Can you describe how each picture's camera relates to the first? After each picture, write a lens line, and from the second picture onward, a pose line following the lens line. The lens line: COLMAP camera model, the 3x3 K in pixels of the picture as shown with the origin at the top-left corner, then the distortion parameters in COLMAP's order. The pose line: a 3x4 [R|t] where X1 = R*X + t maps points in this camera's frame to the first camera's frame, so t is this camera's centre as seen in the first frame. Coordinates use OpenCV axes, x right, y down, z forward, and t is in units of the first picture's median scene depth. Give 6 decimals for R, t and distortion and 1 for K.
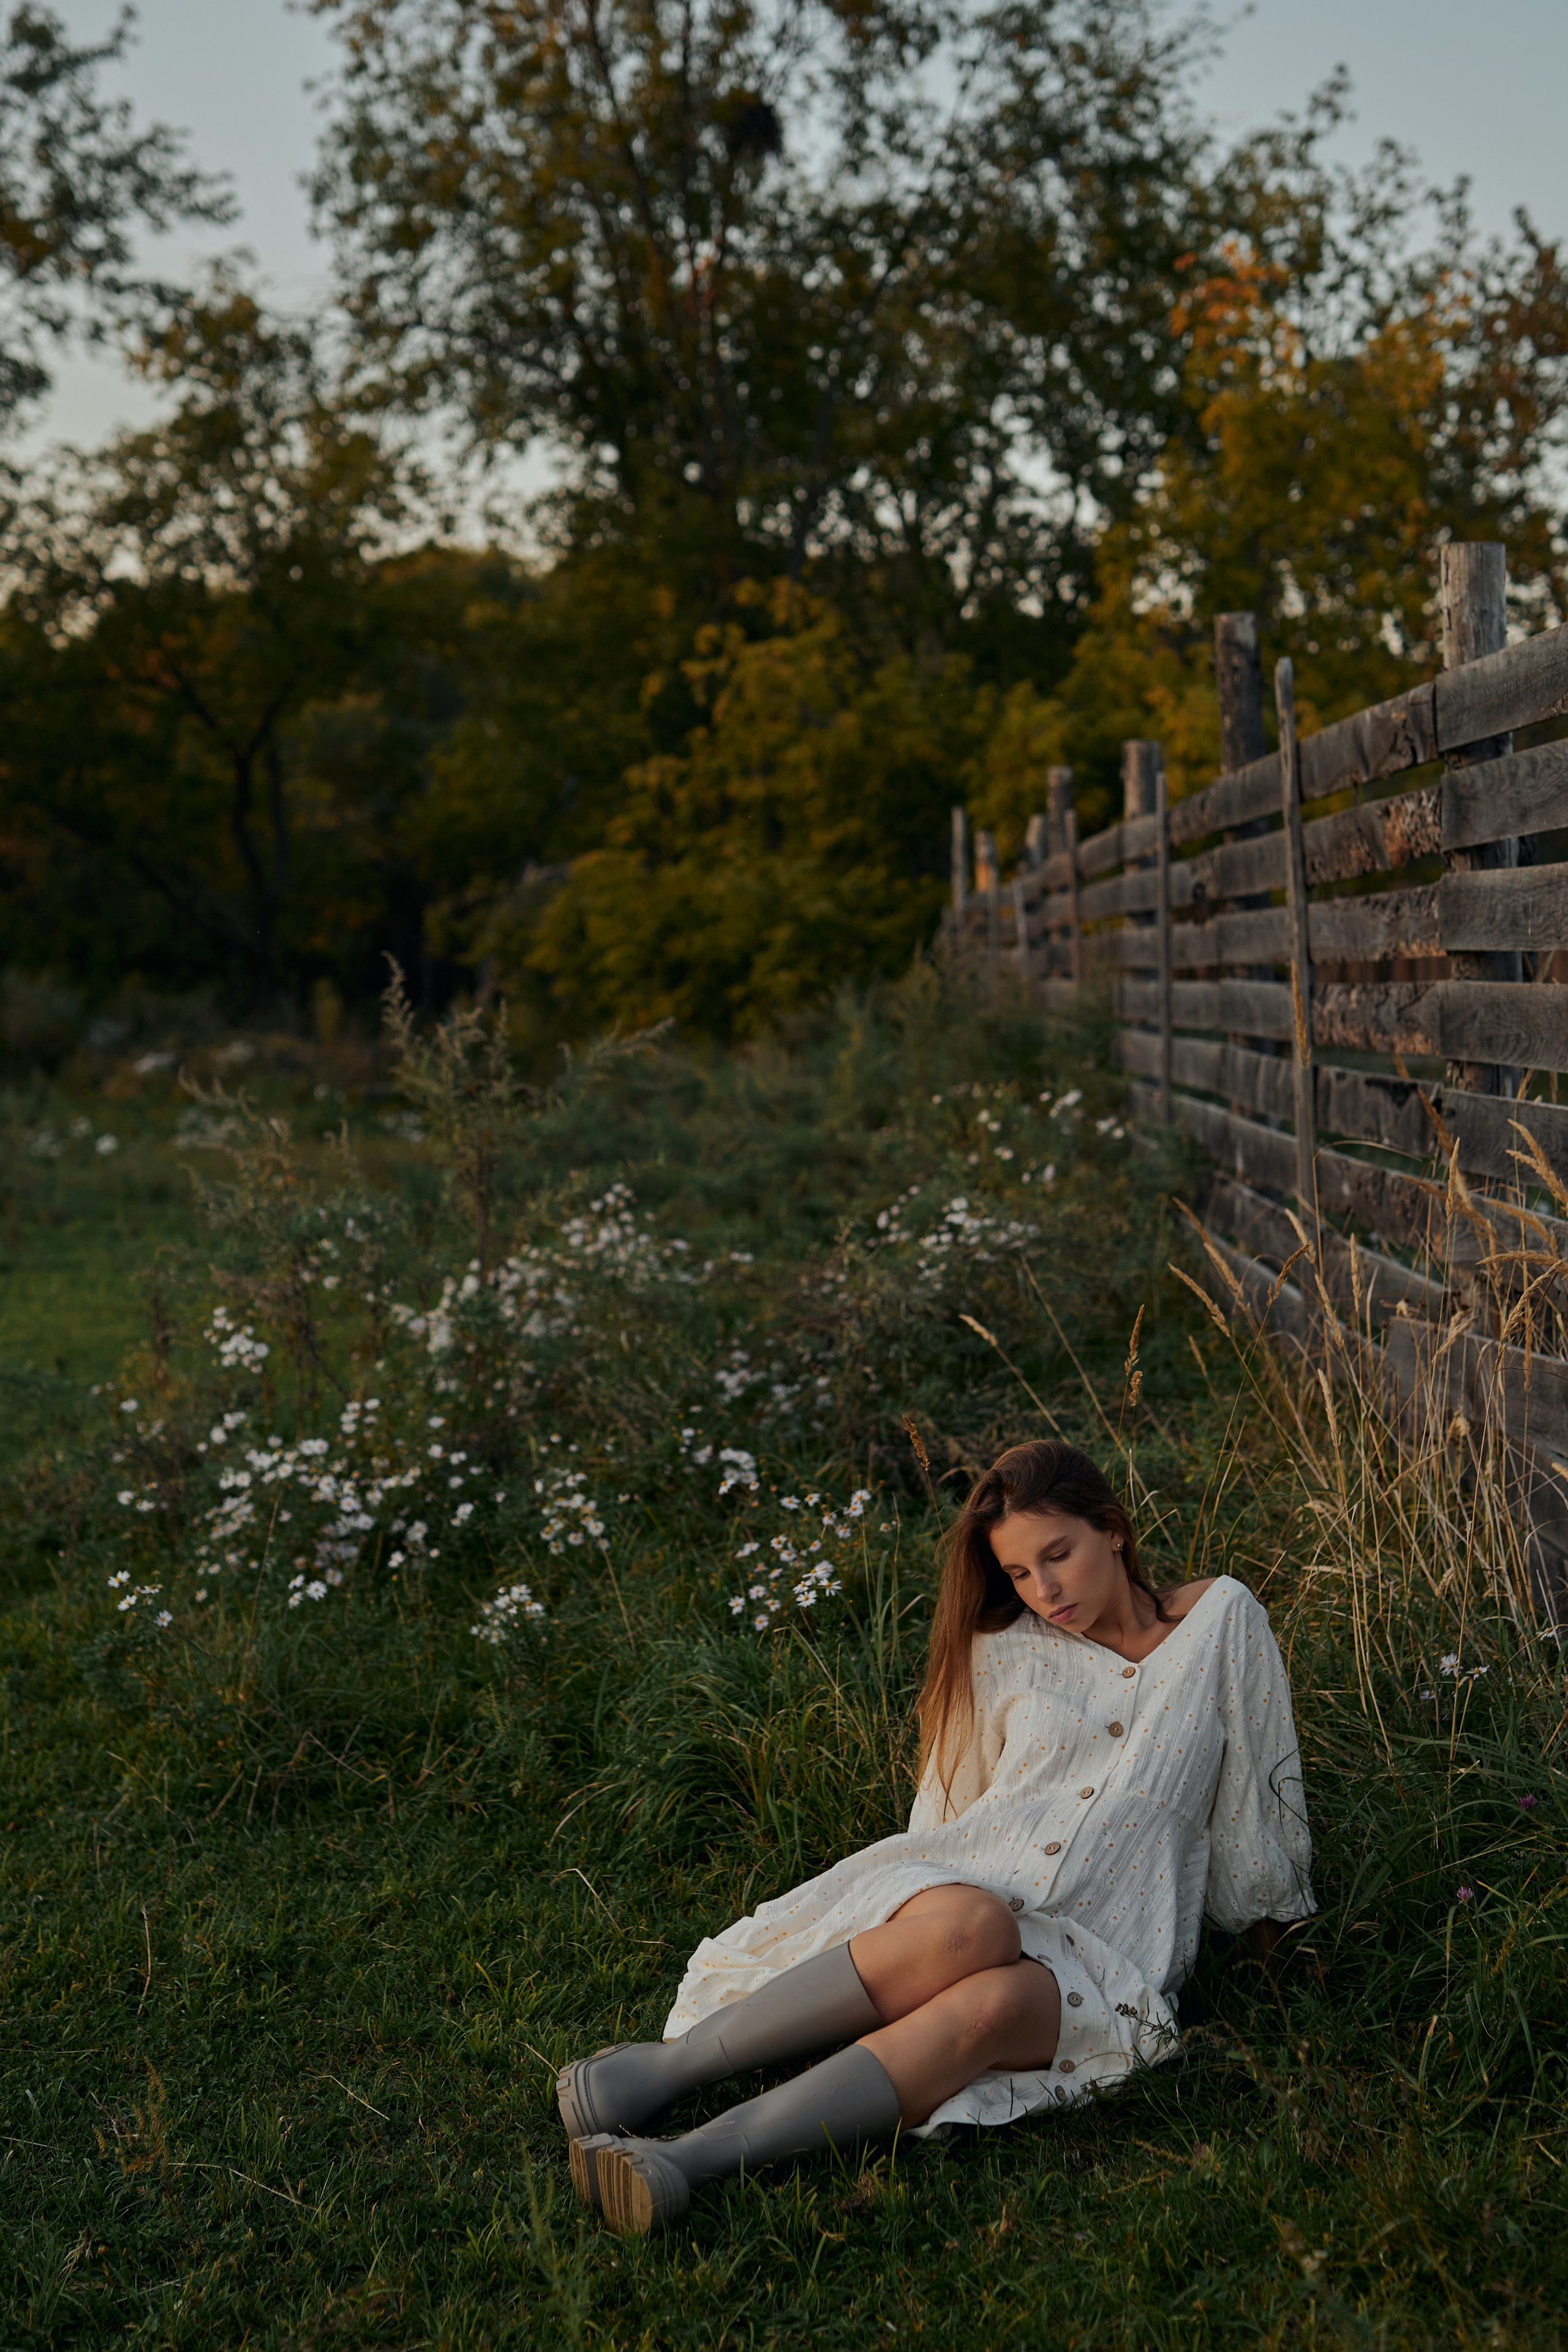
lens RADIAL K [[3521.8, 0, 784.0], [0, 3521.8, 1176.0], [0, 0, 1]] dist [-0.014016, 0.054817]
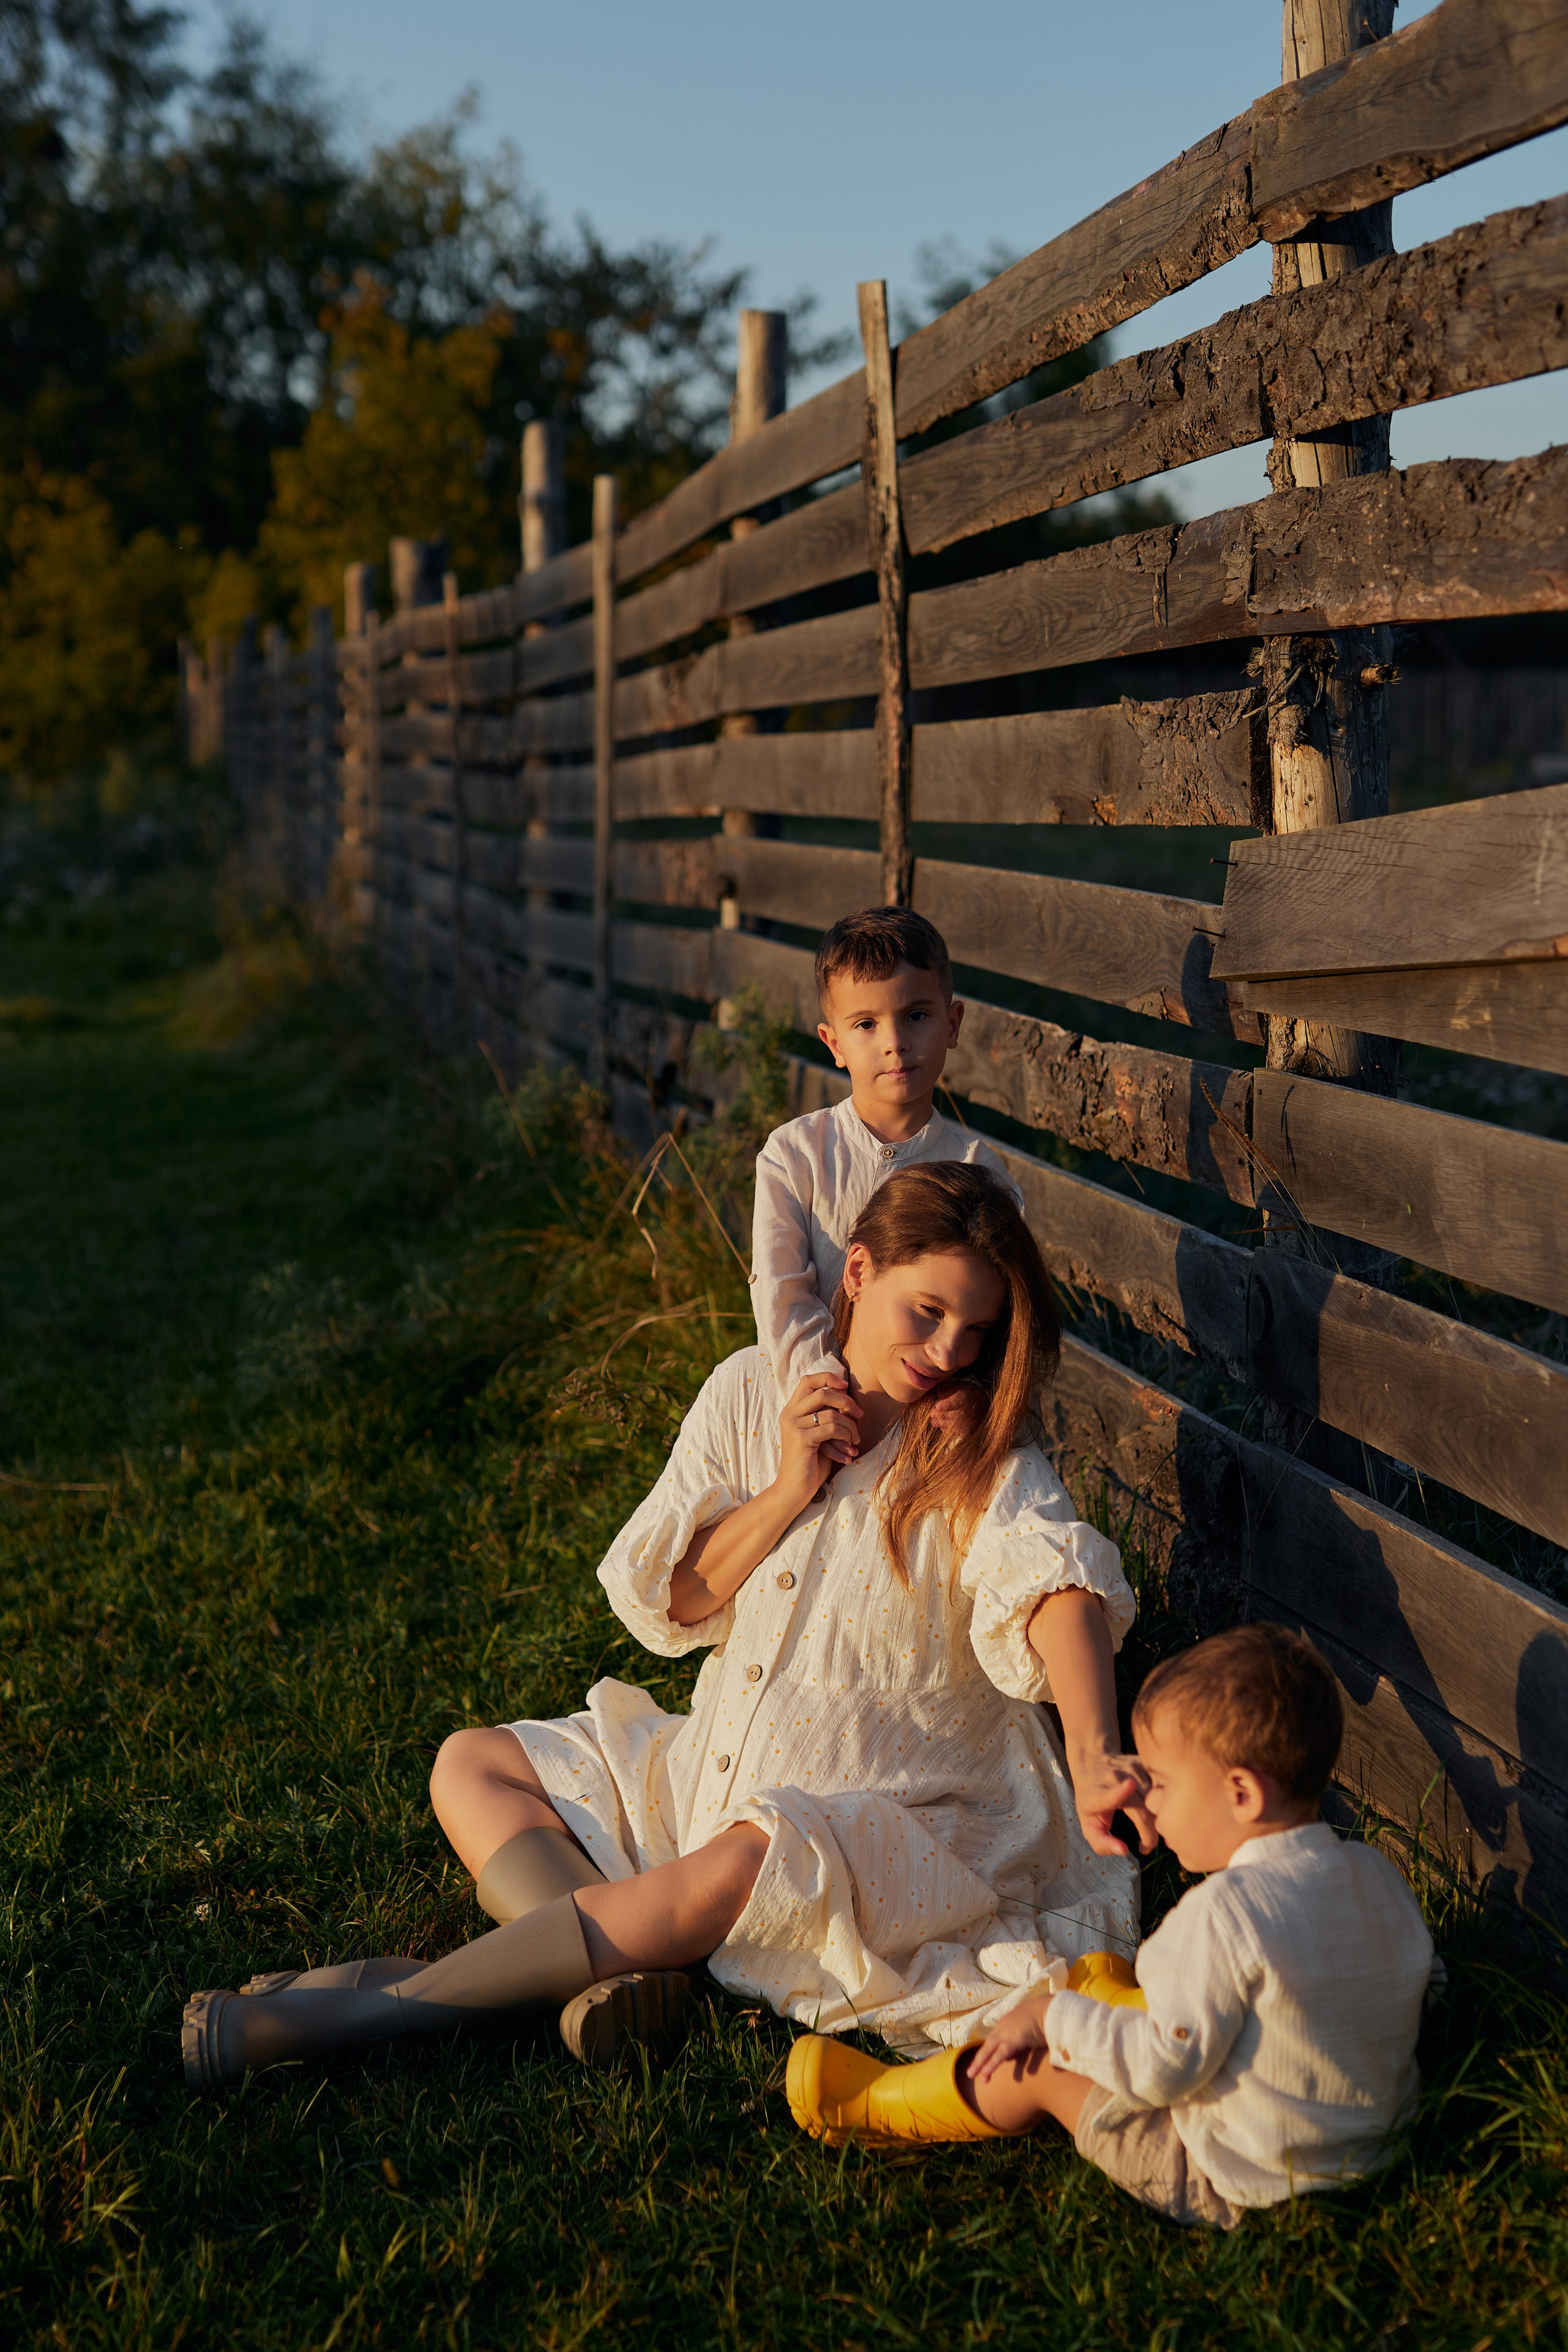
lens RADIAL K [[3521.8, 0, 784.0], [0, 3521.8, 1176.0], [0, 0, 1]] dist [-0.014016, 0.054817]
pose [[0.979448, -0.012150, 0.201329, -0.008025], [-0.001039, 0.997867, 0.065274, 0.029959], [-0.201692, -0.064141, 0.977346, -0.507773]]
